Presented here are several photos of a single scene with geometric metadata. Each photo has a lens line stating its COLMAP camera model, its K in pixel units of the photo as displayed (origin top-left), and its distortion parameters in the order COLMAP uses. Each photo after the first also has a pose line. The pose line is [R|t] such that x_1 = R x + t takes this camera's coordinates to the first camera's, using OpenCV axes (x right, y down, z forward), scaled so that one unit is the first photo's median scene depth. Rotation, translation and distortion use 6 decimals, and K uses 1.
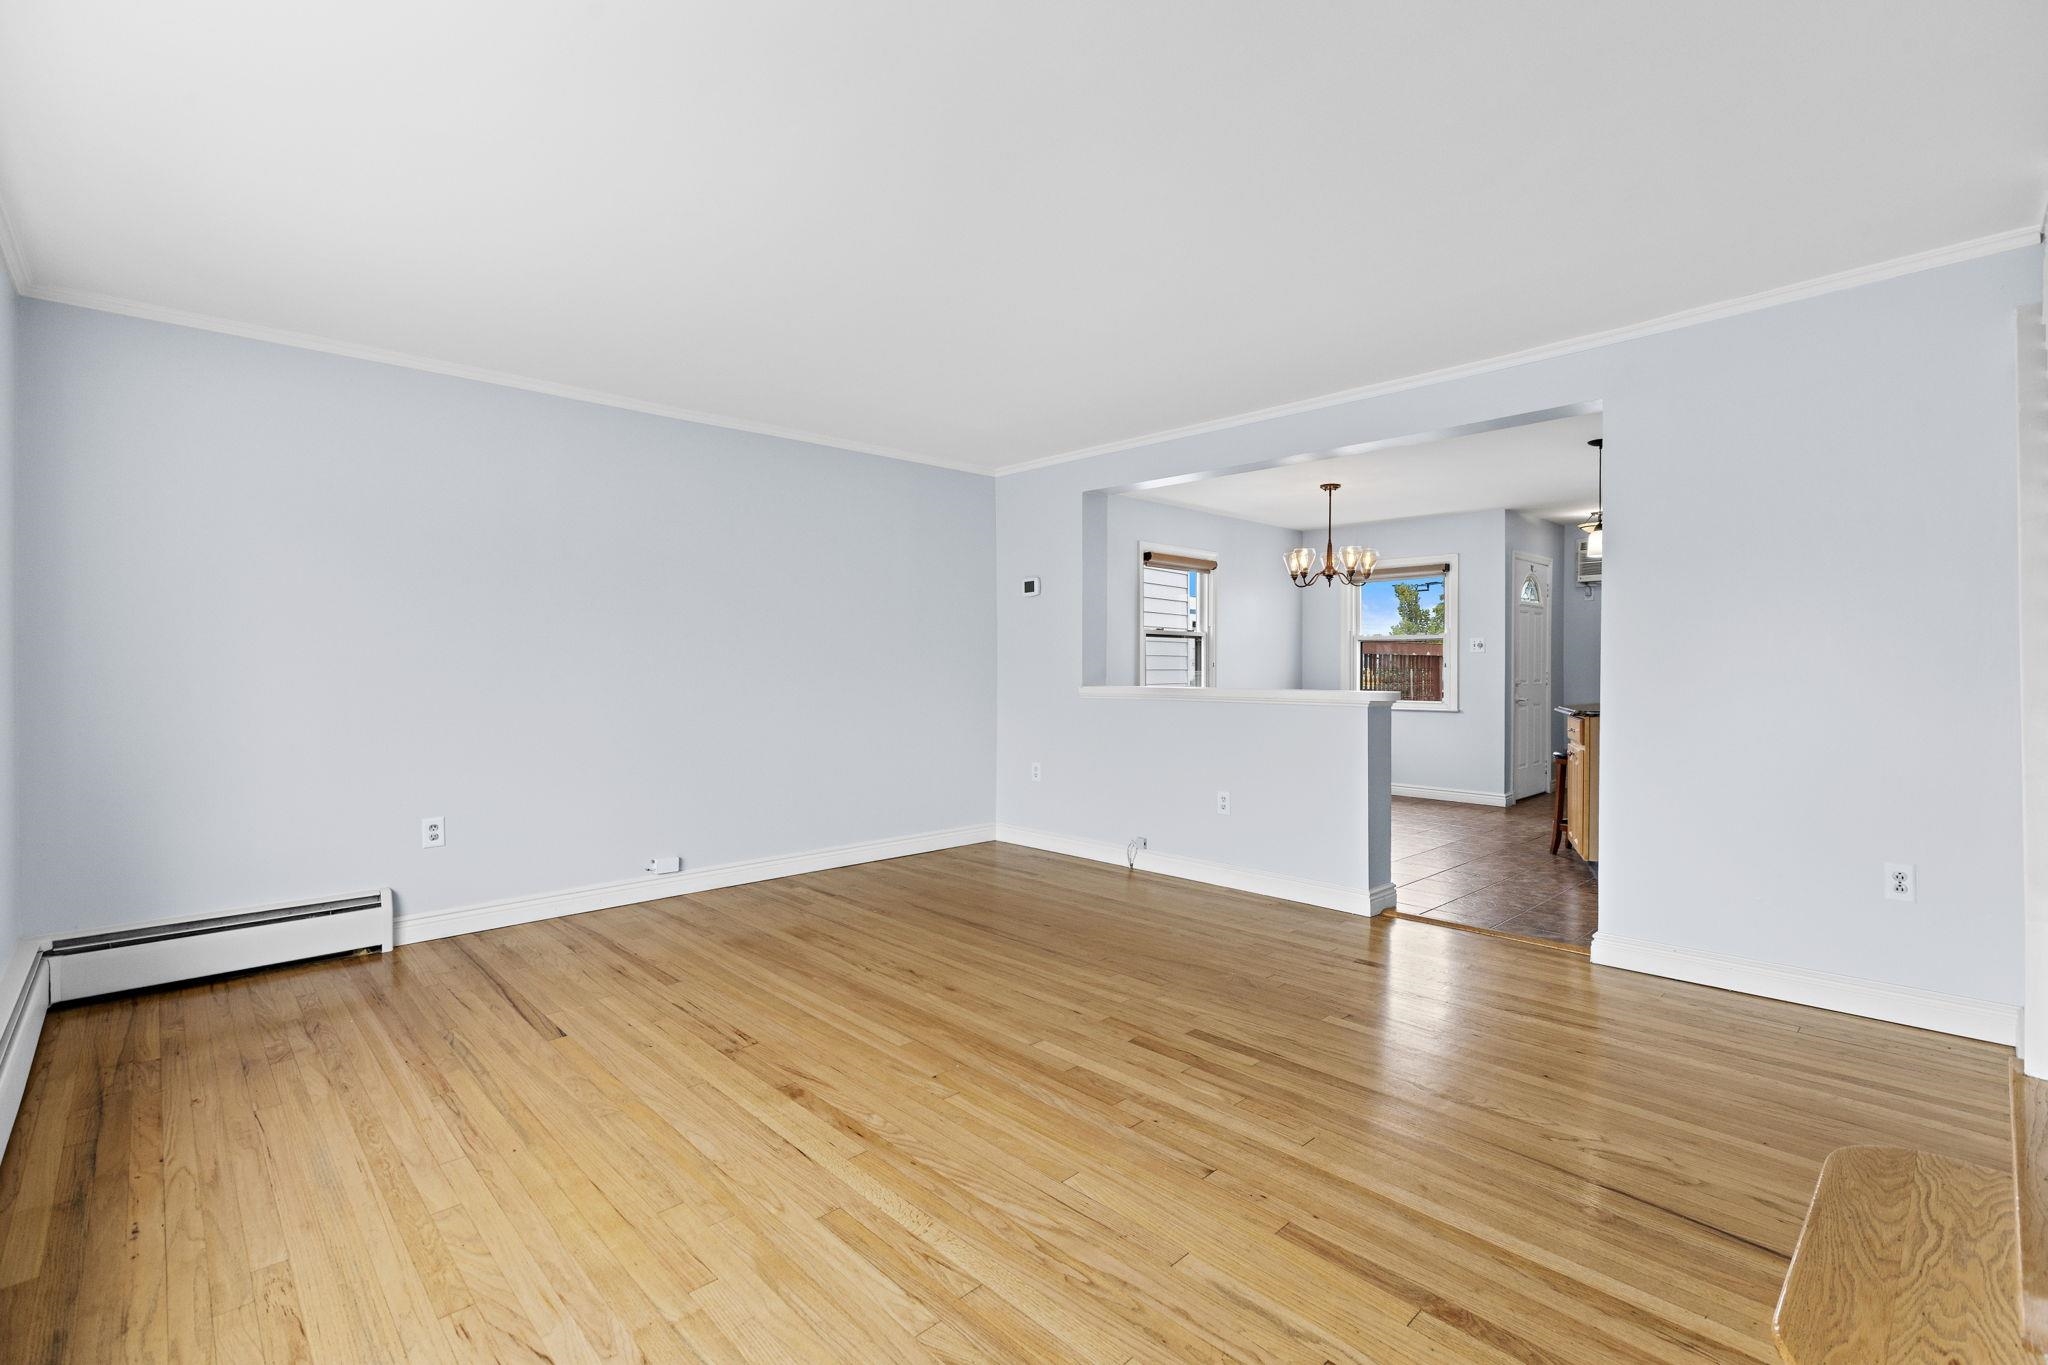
lens RADIAL K [[914.4, 0, 1026.9], [0, 914.4, 675.6], [0, 0, 1]] dist [0.002665, 0.000427]
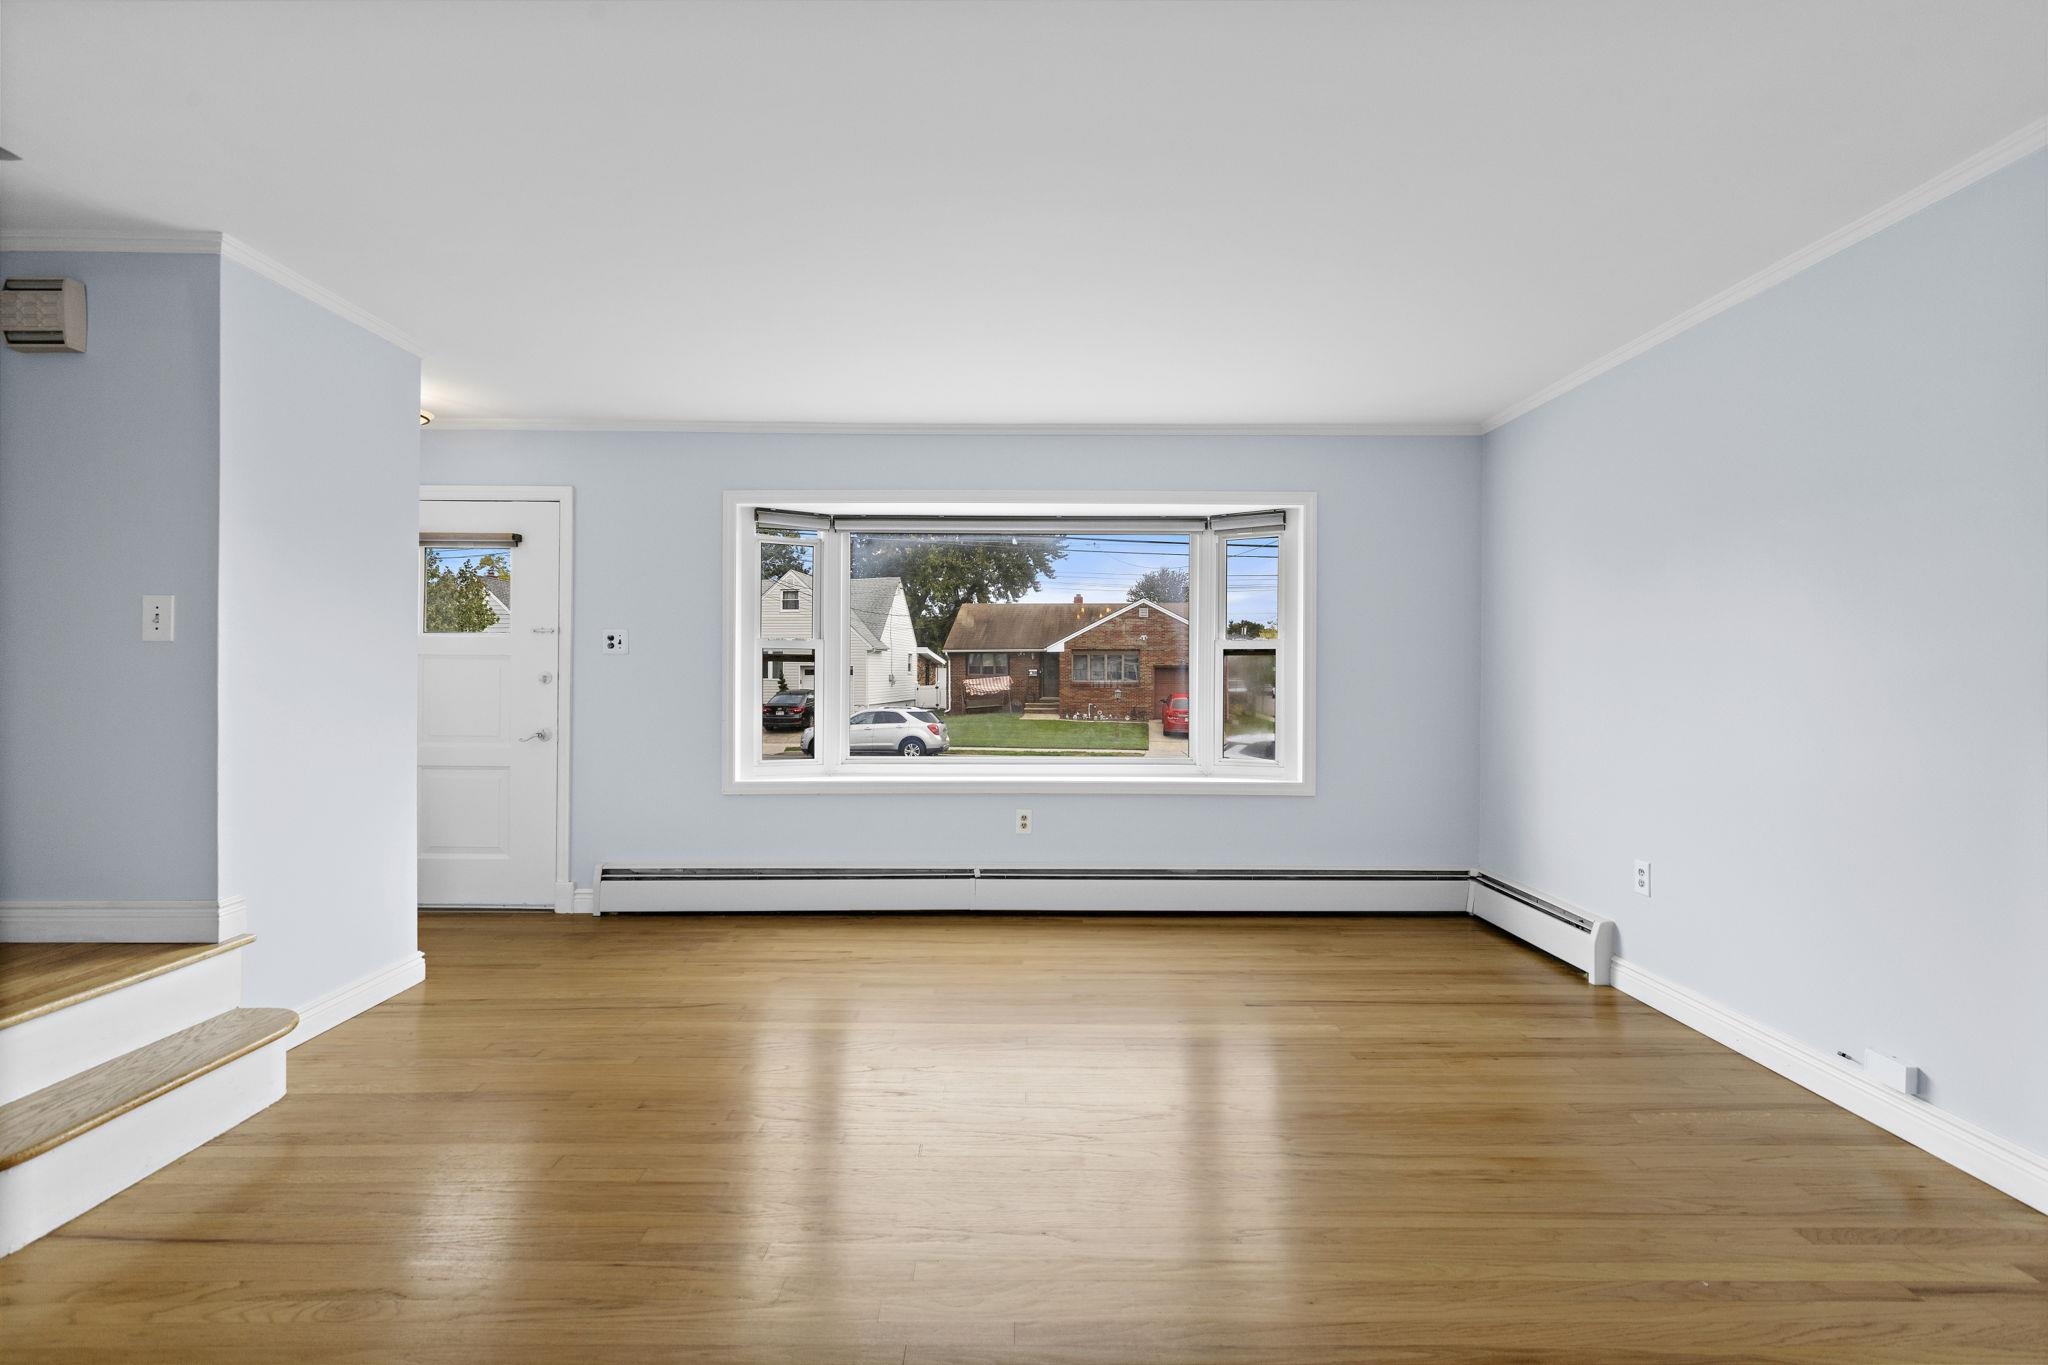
lens RADIAL K [[914.4, 0, 1027.8], [0, 914.4, 673.6], [0, 0, 1]] dist [0.002665, 0.000427]
pose [[-0.679732, 0.000728, -0.733460, 0.414585], [-0.011847, 0.999858, 0.011973, -0.028714], [0.733364, 0.016828, -0.679627, 1.226038]]
